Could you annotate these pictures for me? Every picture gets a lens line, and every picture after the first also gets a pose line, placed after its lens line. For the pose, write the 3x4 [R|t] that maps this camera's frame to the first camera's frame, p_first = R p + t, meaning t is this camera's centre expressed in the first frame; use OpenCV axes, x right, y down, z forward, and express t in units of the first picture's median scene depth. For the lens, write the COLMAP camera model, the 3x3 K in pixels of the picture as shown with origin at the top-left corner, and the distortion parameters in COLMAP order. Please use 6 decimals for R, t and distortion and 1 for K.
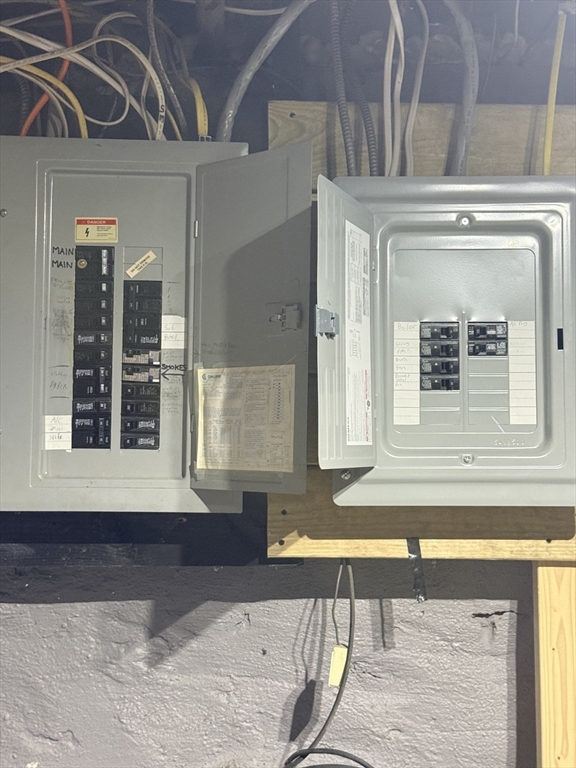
lens RADIAL K [[1165.9, 0, 288.0], [0, 1165.9, 385.8], [0, 0, 1]] dist [0.170781, 0.000000]
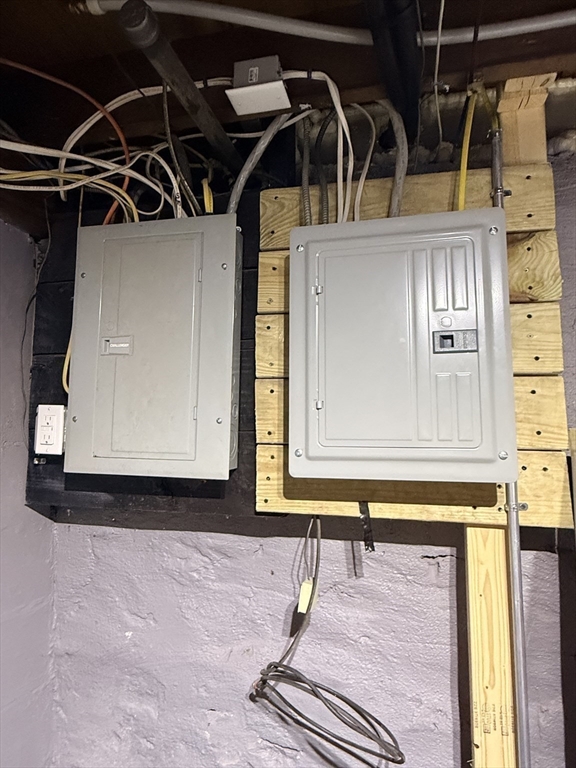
lens RADIAL K [[465.3, 0, 286.8], [0, 465.3, 379.2], [0, 0, 1]] dist [0.004507, 0.009863]
pose [[0.969753, -0.022222, -0.243076, 0.149508], [0.009020, 0.998430, -0.055287, 0.022088], [0.243923, 0.051422, 0.968430, 0.464072]]
